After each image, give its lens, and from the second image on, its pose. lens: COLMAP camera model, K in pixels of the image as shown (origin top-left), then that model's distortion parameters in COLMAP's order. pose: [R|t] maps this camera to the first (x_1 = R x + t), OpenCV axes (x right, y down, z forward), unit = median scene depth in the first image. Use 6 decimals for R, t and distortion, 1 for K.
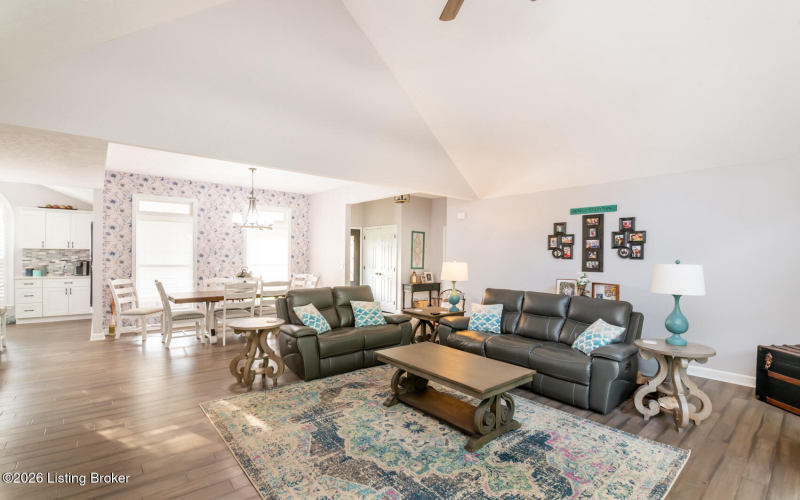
lens RADIAL K [[365.1, 0, 400.6], [0, 365.1, 260.1], [0, 0, 1]] dist [0.000112, -0.010138]
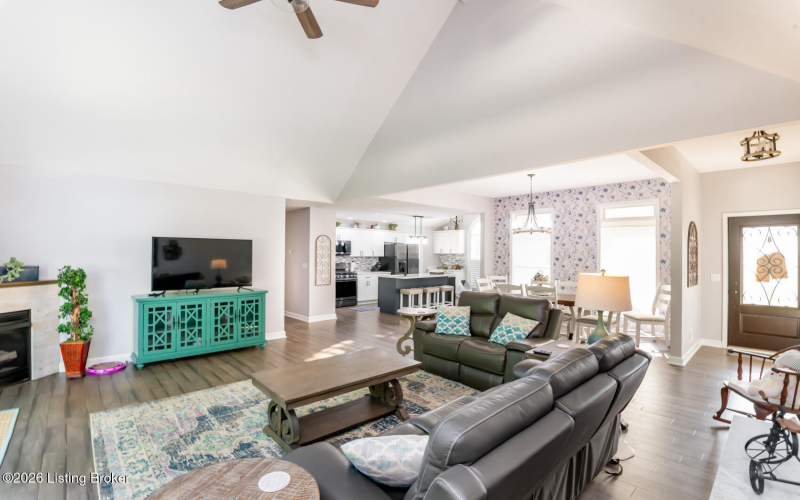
lens RADIAL K [[359.6, 0, 404.8], [0, 359.6, 251.2], [0, 0, 1]] dist [-0.012532, -0.009353]
pose [[0.041674, -0.016860, -0.998989, 0.585478], [-0.020850, 0.999625, -0.017741, -0.009151], [0.998914, 0.021568, 0.041307, 0.607329]]
